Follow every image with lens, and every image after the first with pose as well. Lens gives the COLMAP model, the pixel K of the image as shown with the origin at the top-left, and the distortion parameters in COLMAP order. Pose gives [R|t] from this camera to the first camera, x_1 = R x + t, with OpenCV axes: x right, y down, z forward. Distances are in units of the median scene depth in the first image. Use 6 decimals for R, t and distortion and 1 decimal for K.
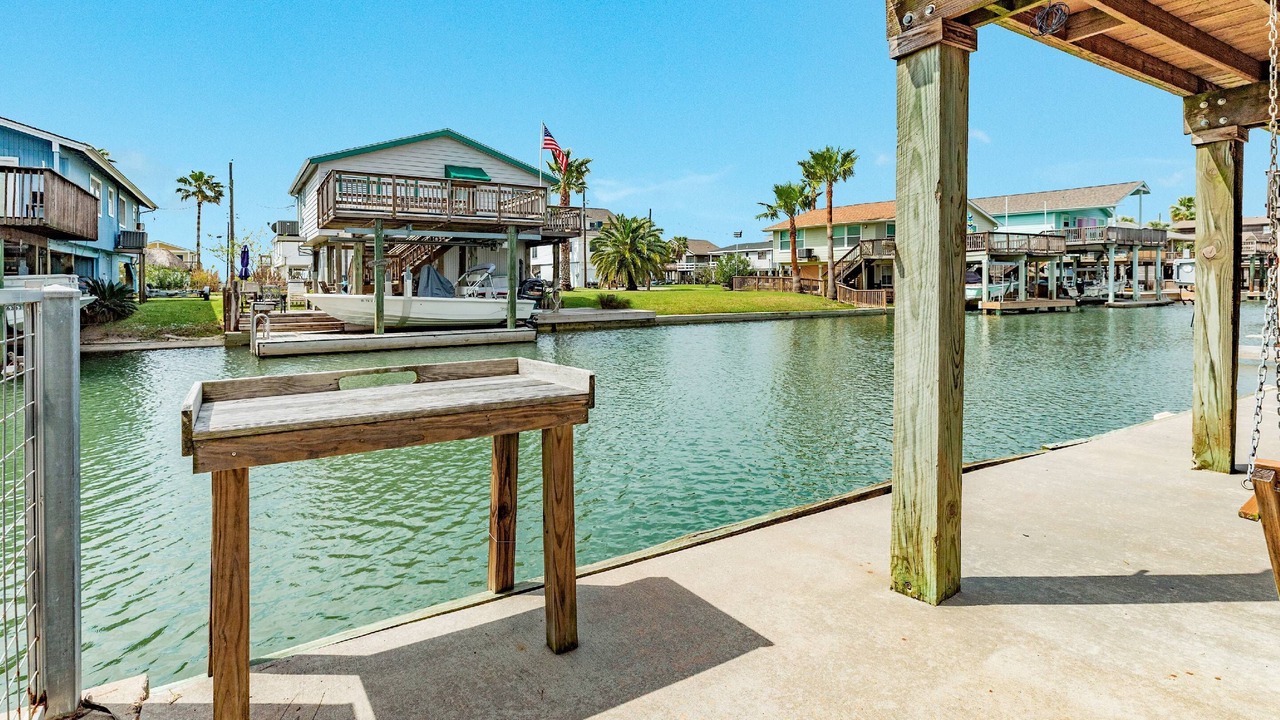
lens RADIAL K [[623.2, 0, 636.2], [0, 623.2, 283.6], [0, 0, 1]] dist [0.000380, -0.001070]
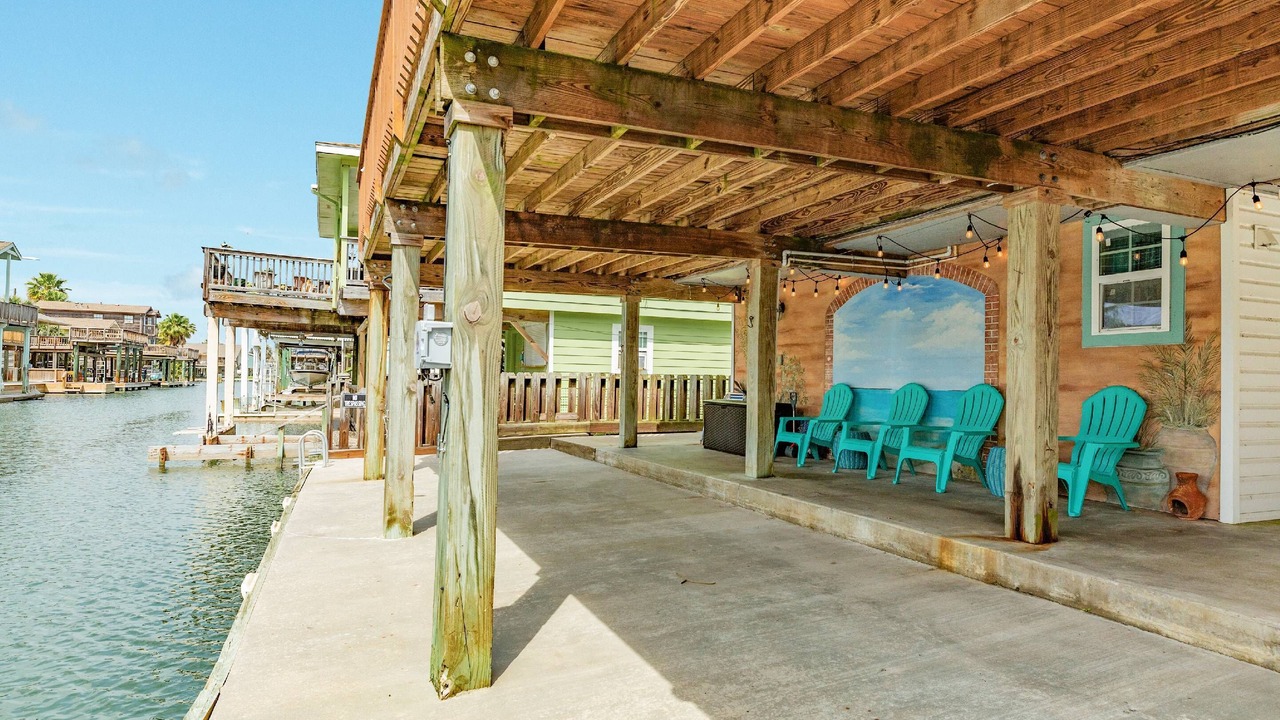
lens RADIAL K [[732.5, 0, 620.9], [0, 732.5, 368.0], [0, 0, 1]] dist [0.009647, 0.001962]
pose [[0.173639, 0.021573, 0.984573, 0.068092], [-0.015042, 0.999702, -0.019252, 0.003260], [-0.984695, -0.011467, 0.173911, 0.186279]]
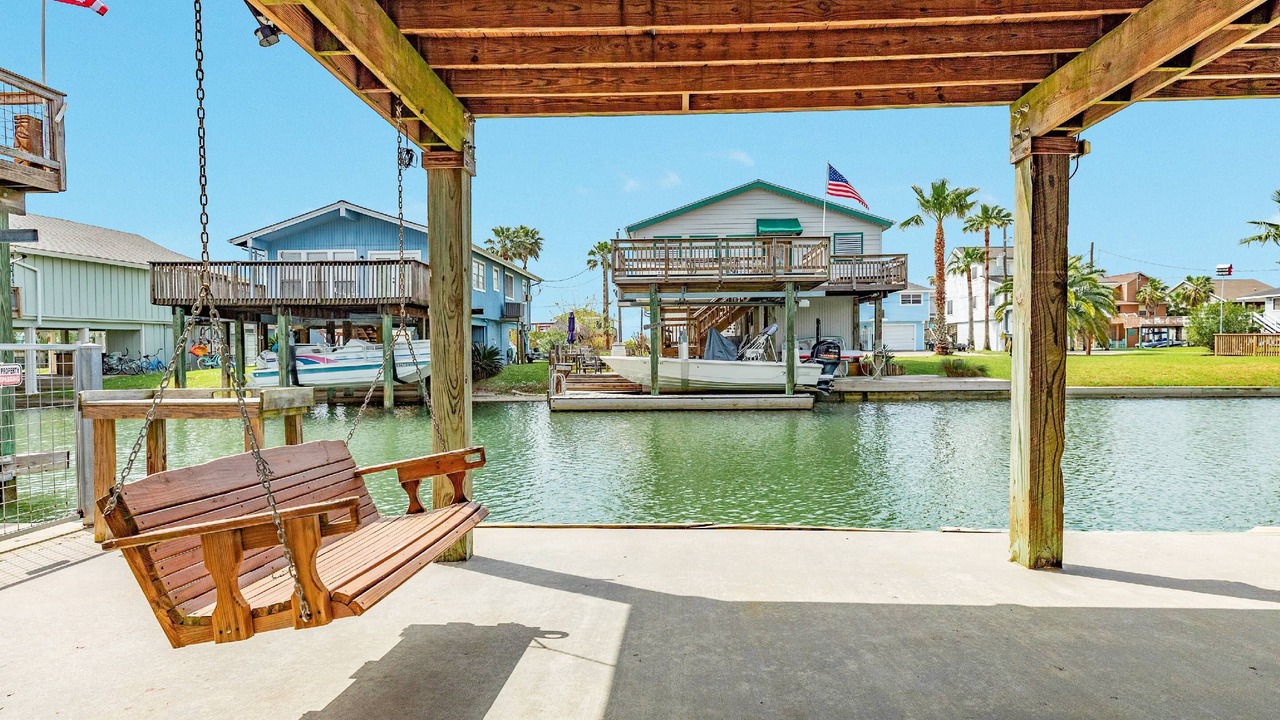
lens RADIAL K [[732.5, 0, 655.5], [0, 732.5, 372.4], [0, 0, 1]] dist [0.009647, 0.001962]
pose [[0.833723, 0.013880, -0.552008, 0.264631], [0.004734, 0.999468, 0.032281, 0.003989], [0.552162, -0.029527, 0.833214, -0.016008]]
